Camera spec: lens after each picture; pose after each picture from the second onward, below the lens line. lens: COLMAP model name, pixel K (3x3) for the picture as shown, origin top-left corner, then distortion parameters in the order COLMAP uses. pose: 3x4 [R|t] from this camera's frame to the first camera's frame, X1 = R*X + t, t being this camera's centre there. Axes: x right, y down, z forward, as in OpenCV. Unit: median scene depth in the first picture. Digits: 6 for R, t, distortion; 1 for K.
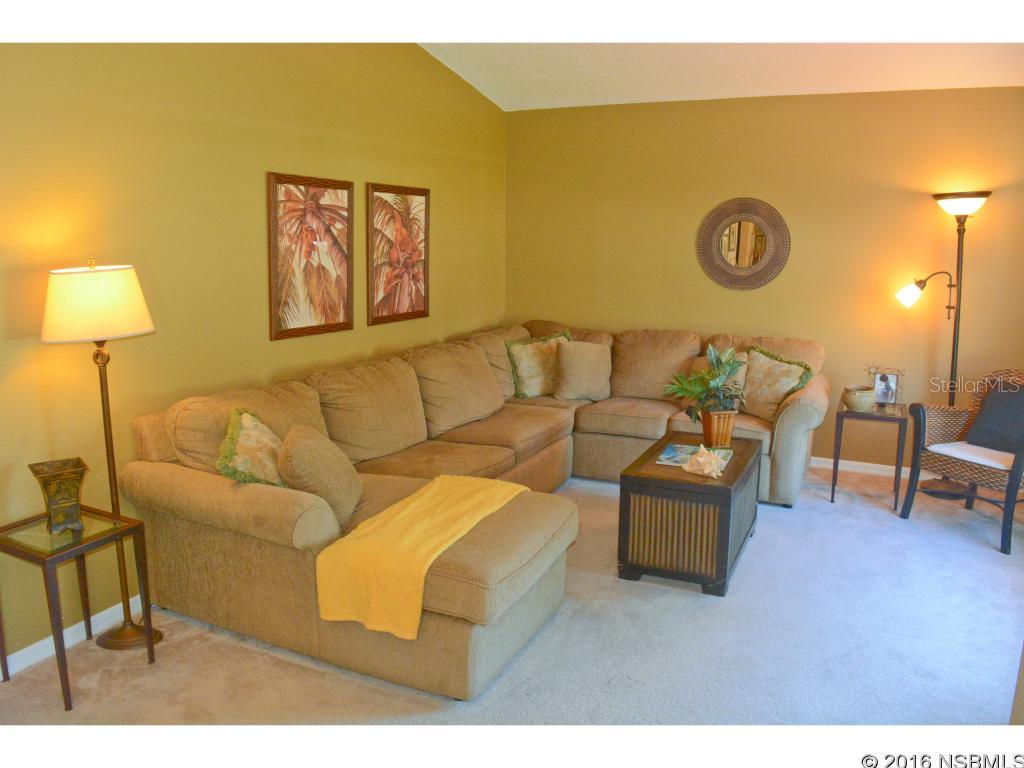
lens RADIAL K [[789.4, 0, 512.0], [0, 789.4, 384.0], [0, 0, 1]] dist [-0.089029, 0.001083]
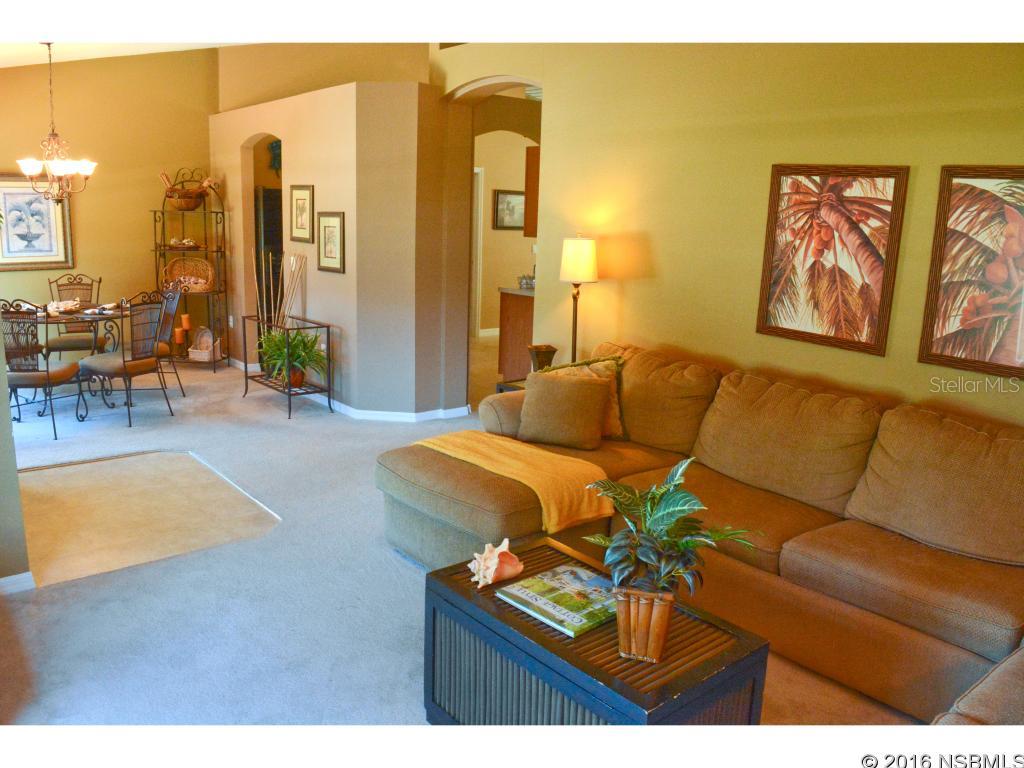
lens RADIAL K [[810.2, 0, 514.3], [0, 810.2, 399.8], [0, 0, 1]] dist [-0.085789, -0.002661]
pose [[-0.421027, 0.195163, -0.885803, 0.680025], [-0.197791, 0.933324, 0.299643, -0.199550], [0.885220, 0.301362, -0.354353, 0.997925]]
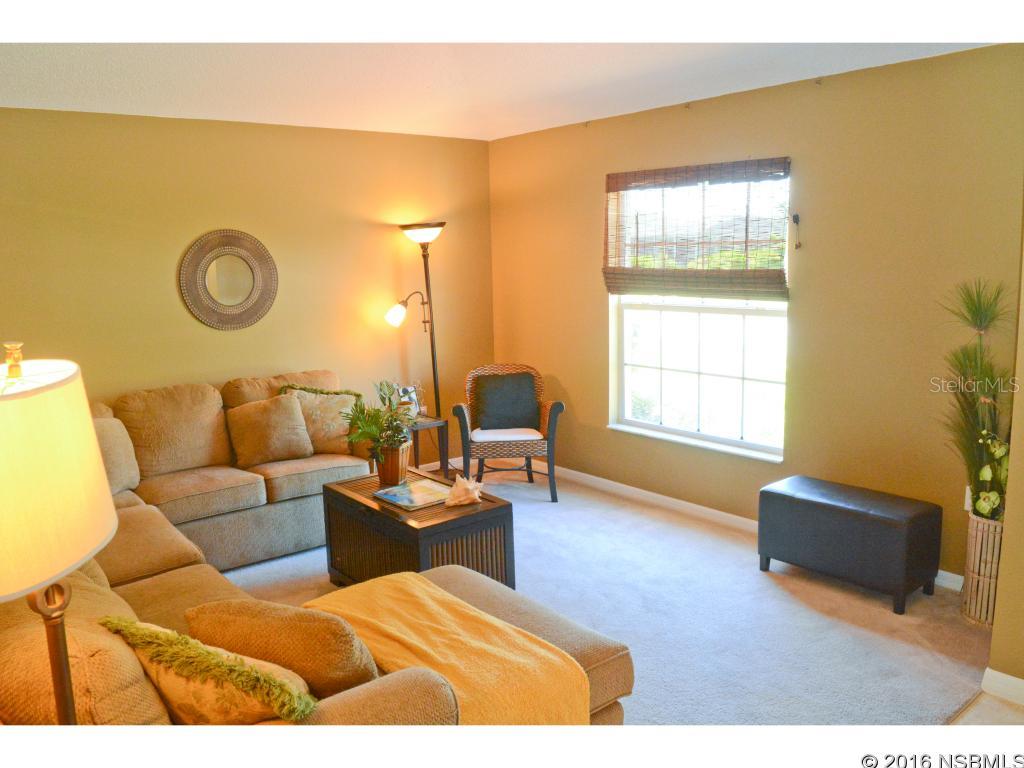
lens RADIAL K [[811.1, 0, 512.0], [0, 811.1, 384.0], [0, 0, 1]] dist [-0.071851, -0.000299]
pose [[0.439072, -0.161397, 0.883836, -0.517332], [0.192575, 0.977776, 0.082883, -0.092165], [-0.877571, 0.133813, 0.460395, 0.362069]]
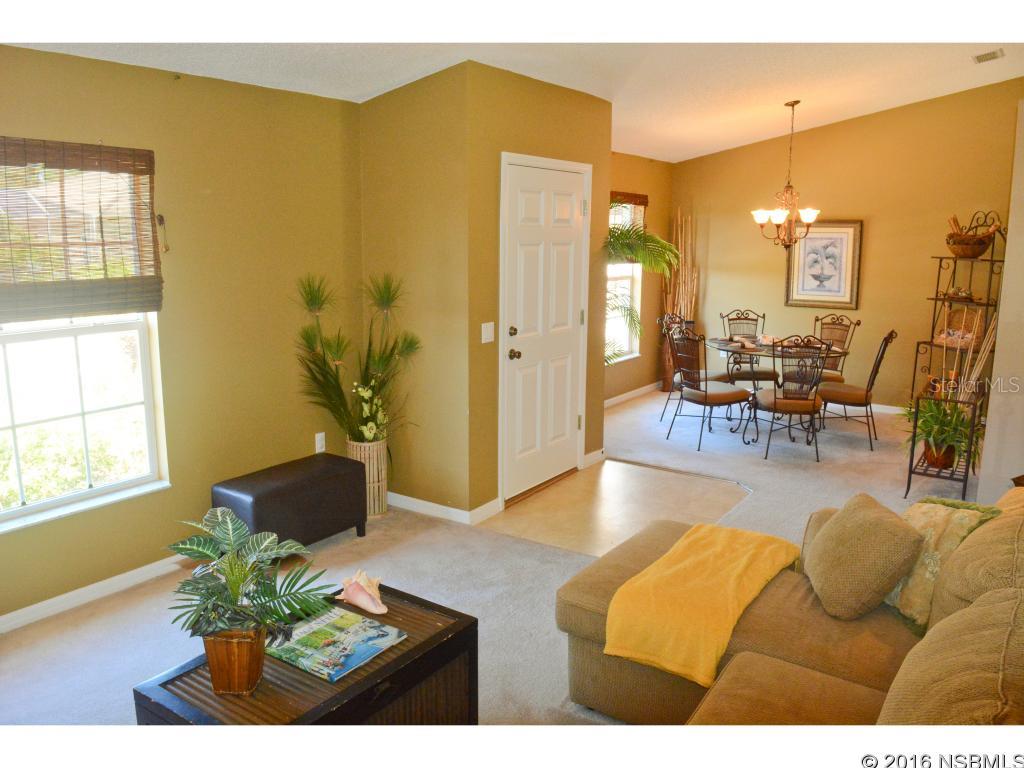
lens RADIAL K [[811.1, 0, 512.0], [0, 811.1, 384.0], [0, 0, 1]] dist [-0.071851, -0.000299]
pose [[-0.987109, -0.033339, 0.156539, 0.004184], [0.025778, 0.932178, 0.361080, -0.281536], [-0.157960, 0.360461, -0.919302, 1.304694]]
